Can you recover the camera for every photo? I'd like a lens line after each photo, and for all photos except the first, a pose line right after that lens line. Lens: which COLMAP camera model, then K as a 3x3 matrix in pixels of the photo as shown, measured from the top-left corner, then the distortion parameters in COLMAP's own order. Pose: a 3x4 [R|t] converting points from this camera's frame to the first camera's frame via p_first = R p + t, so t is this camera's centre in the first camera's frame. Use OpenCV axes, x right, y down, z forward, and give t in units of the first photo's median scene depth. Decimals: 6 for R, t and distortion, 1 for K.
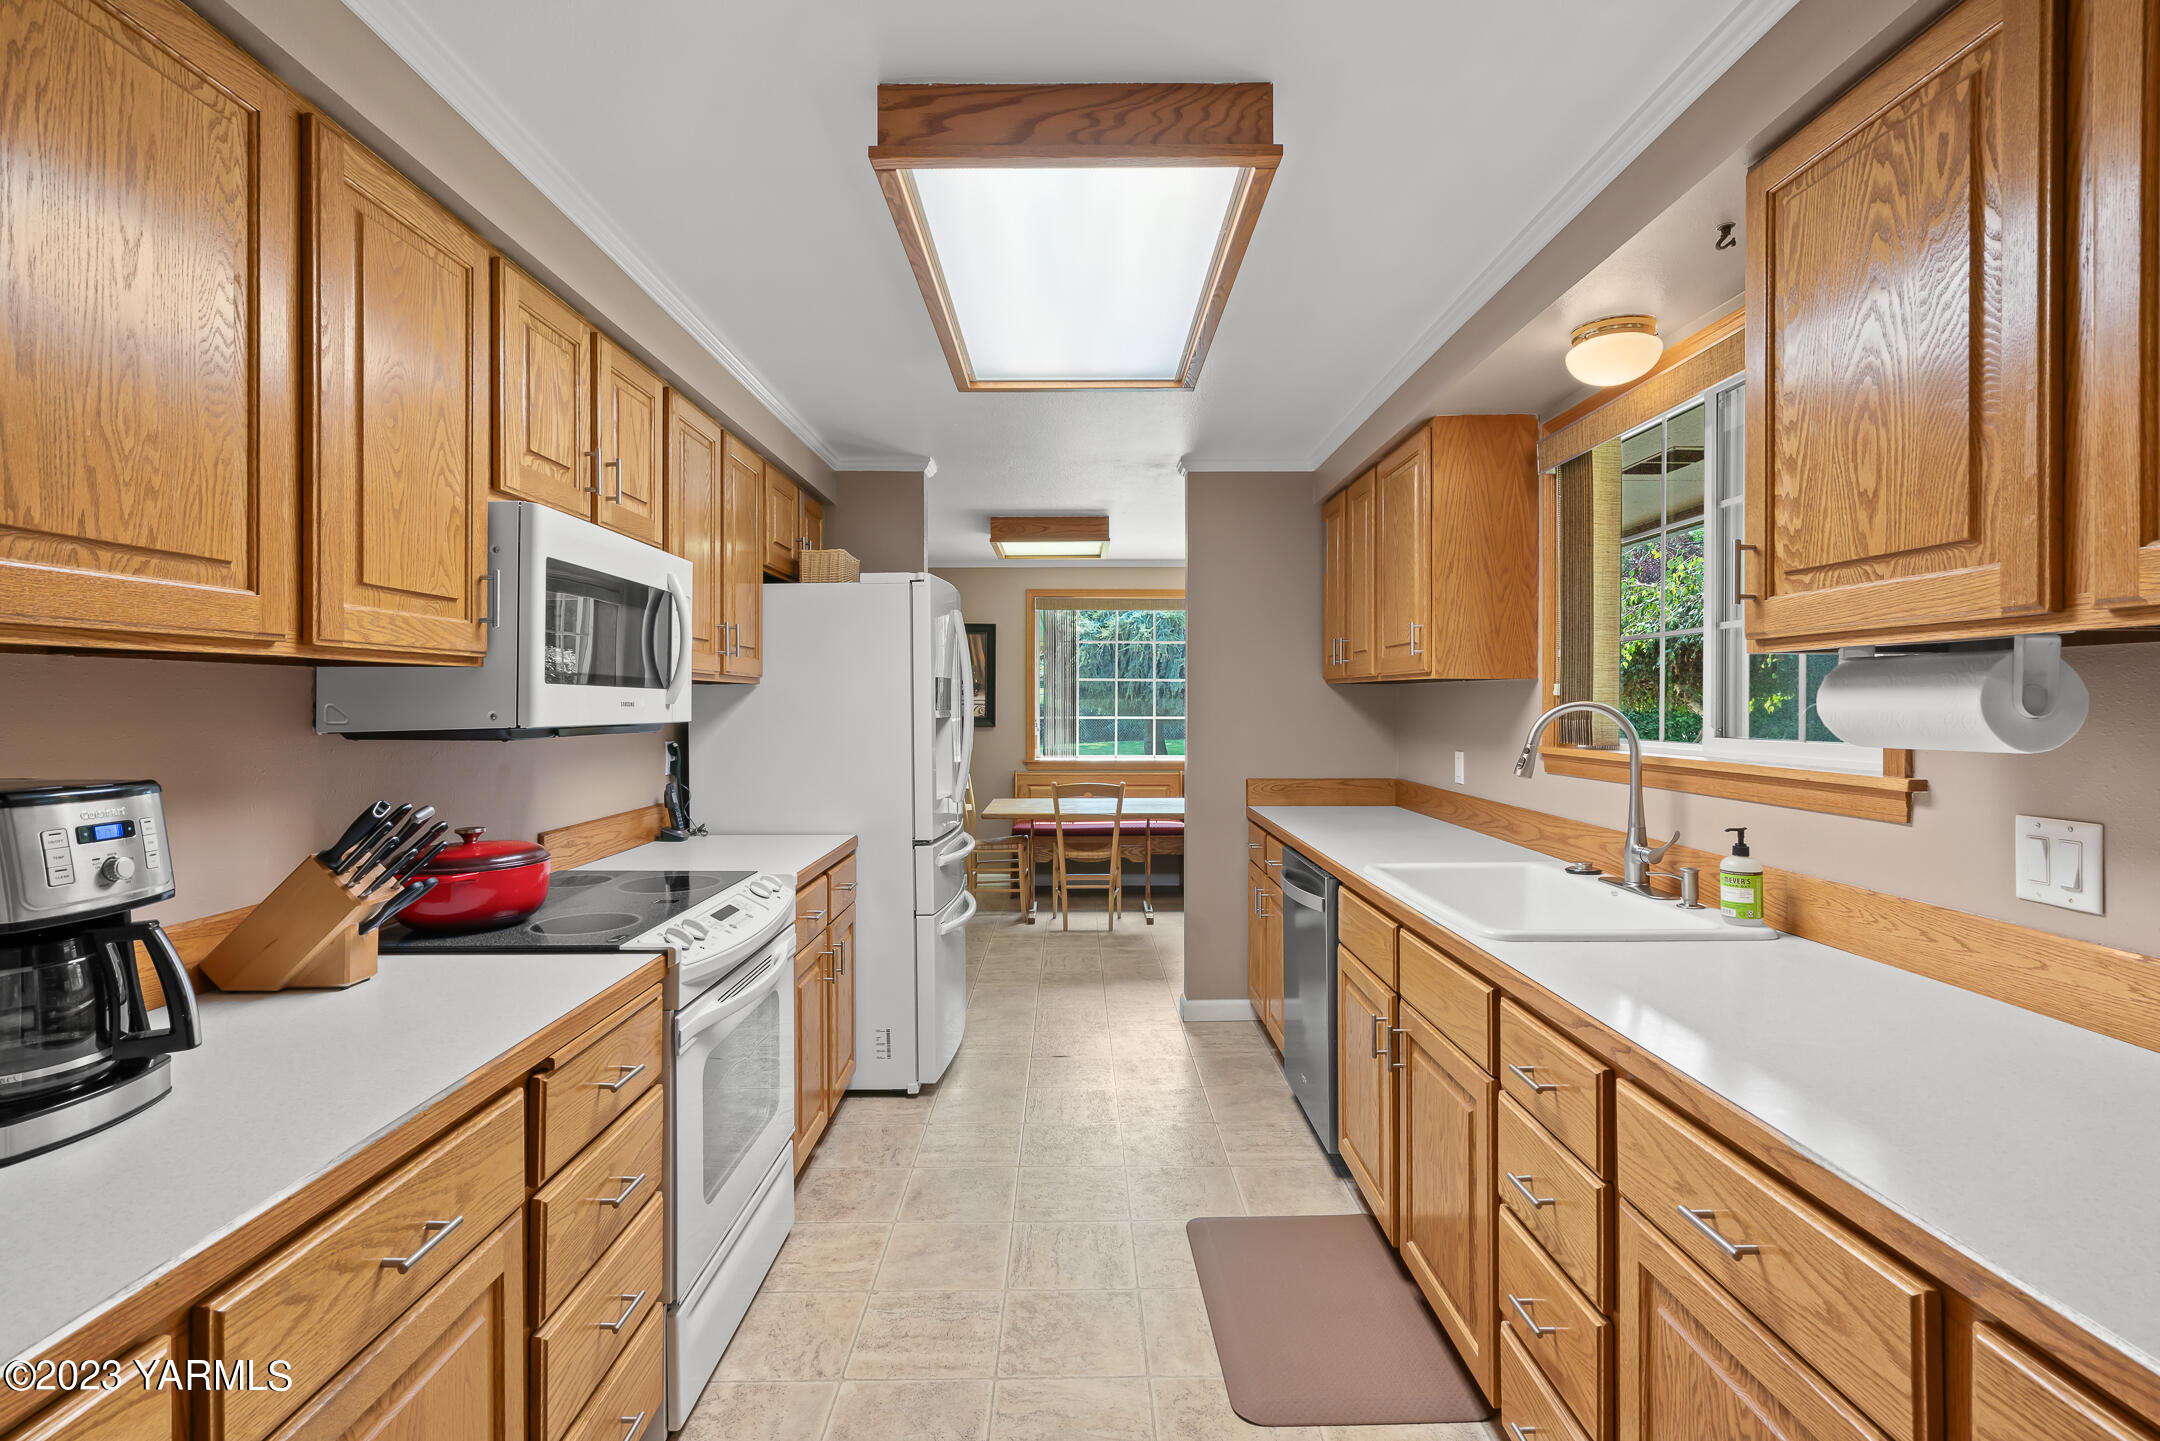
lens RADIAL K [[1041.8, 0, 1064.5], [0, 1041.8, 730.7], [0, 0, 1]] dist [0.001174, 0.000006]
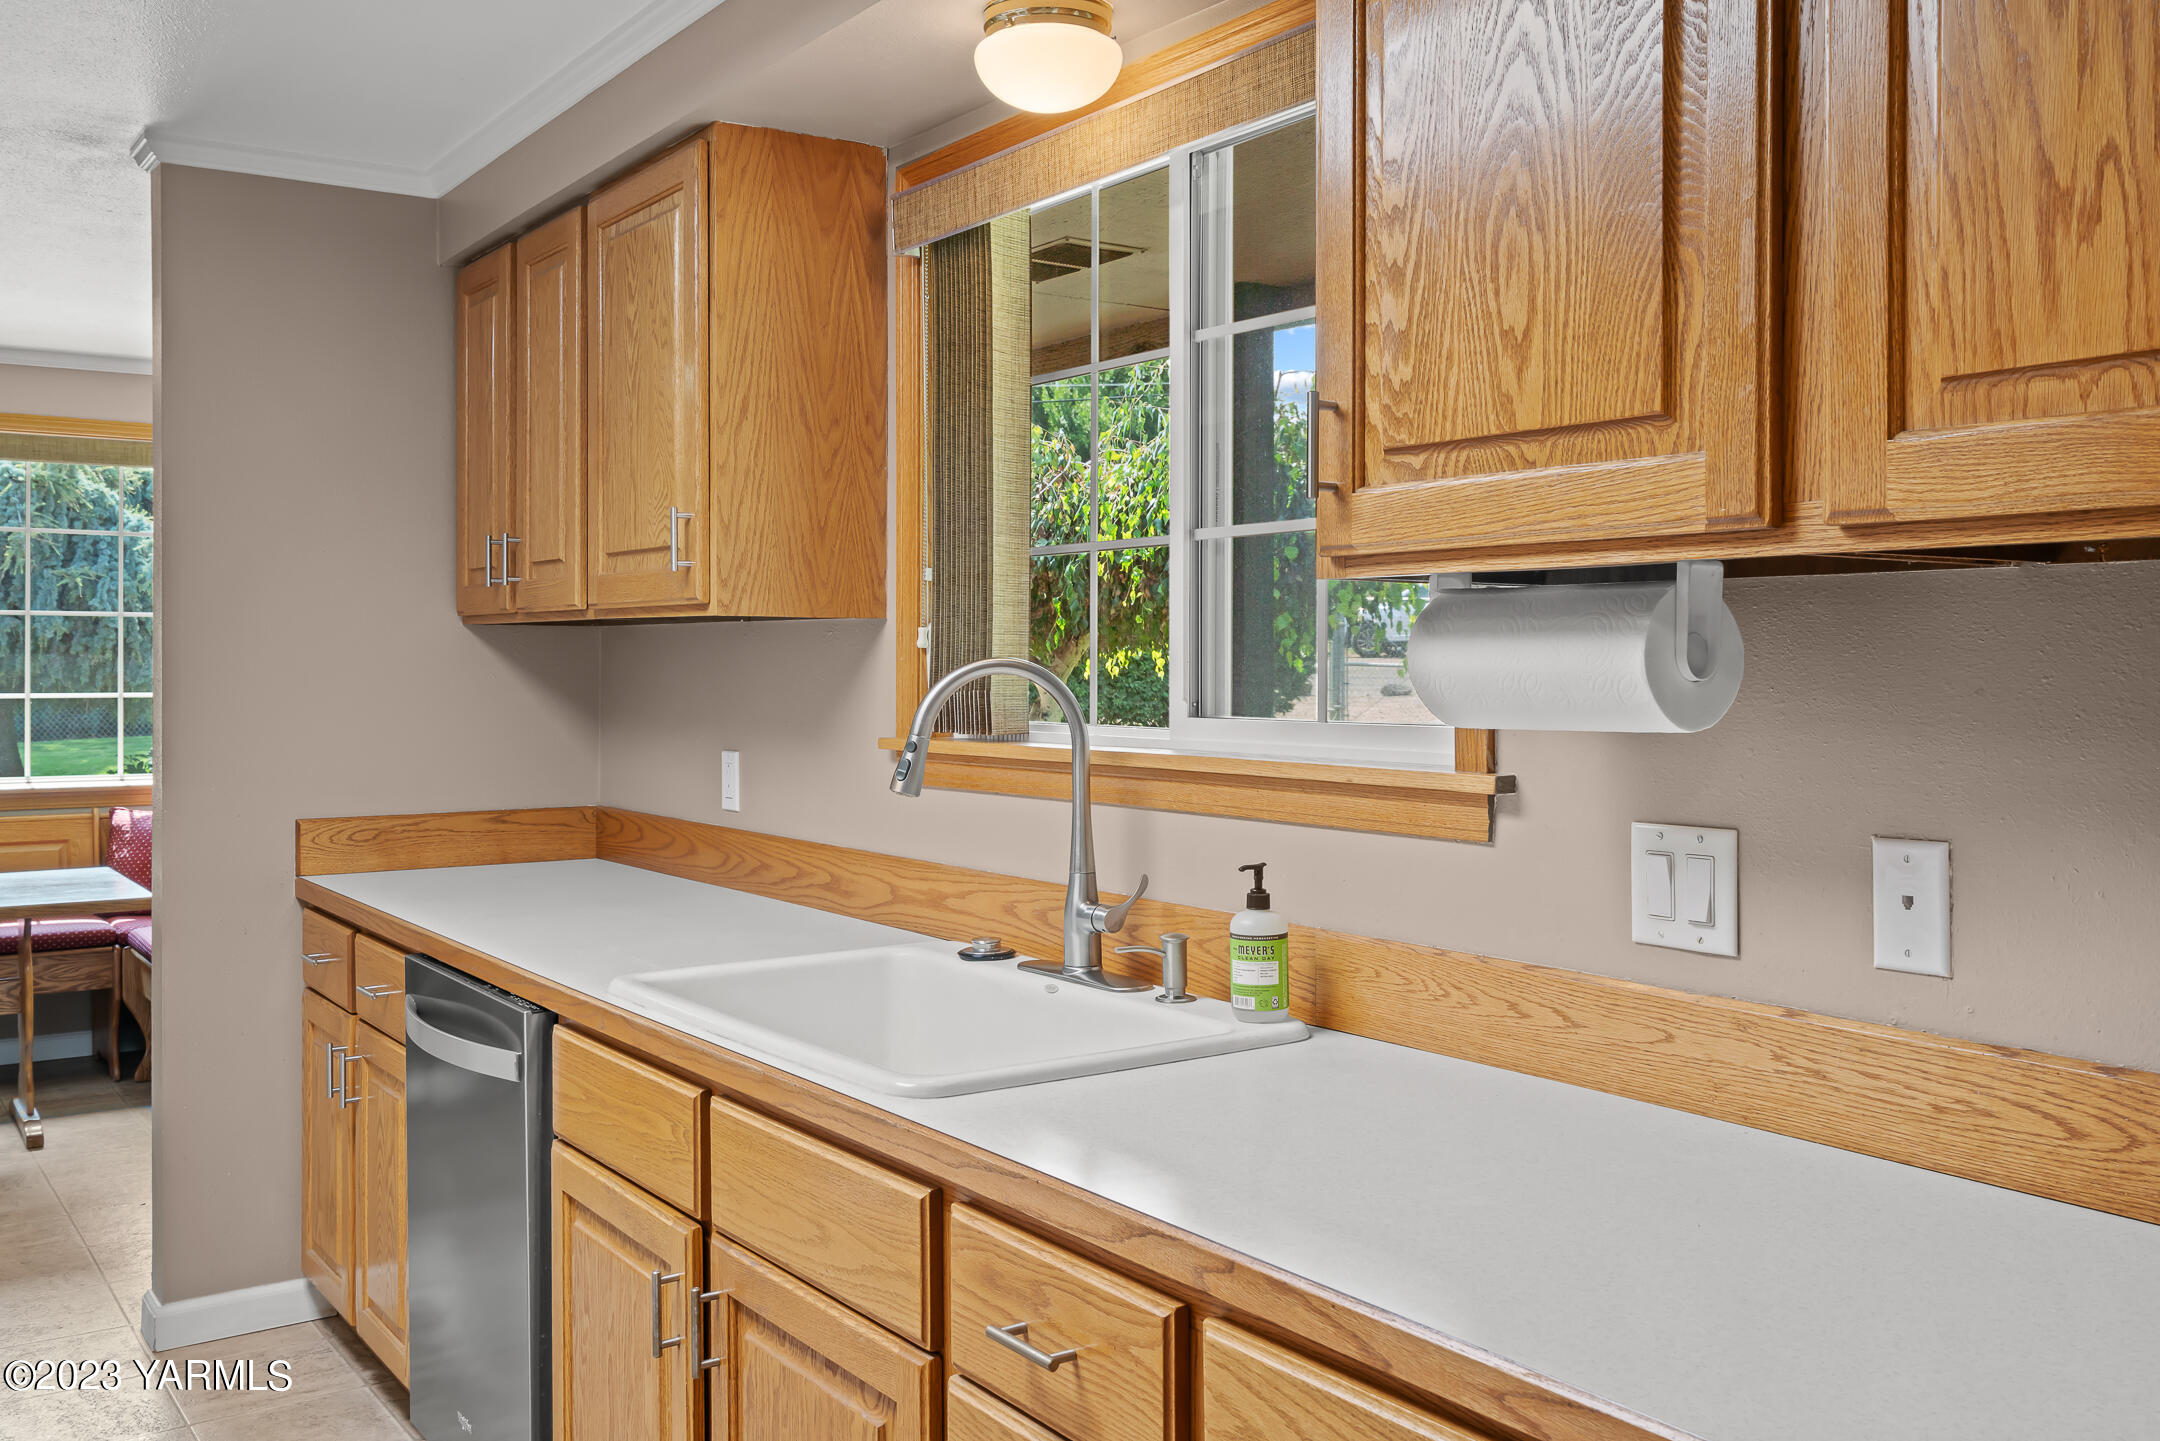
lens RADIAL K [[1943.9, 0, 1077.4], [0, 1943.9, 705.0], [0, 0, 1]] dist [0.002199, 0.010501]
pose [[0.818442, -0.013702, 0.574425, -0.095865], [0.016593, 0.999862, 0.000209, -0.002311], [-0.574349, 0.009360, 0.818557, 0.121616]]
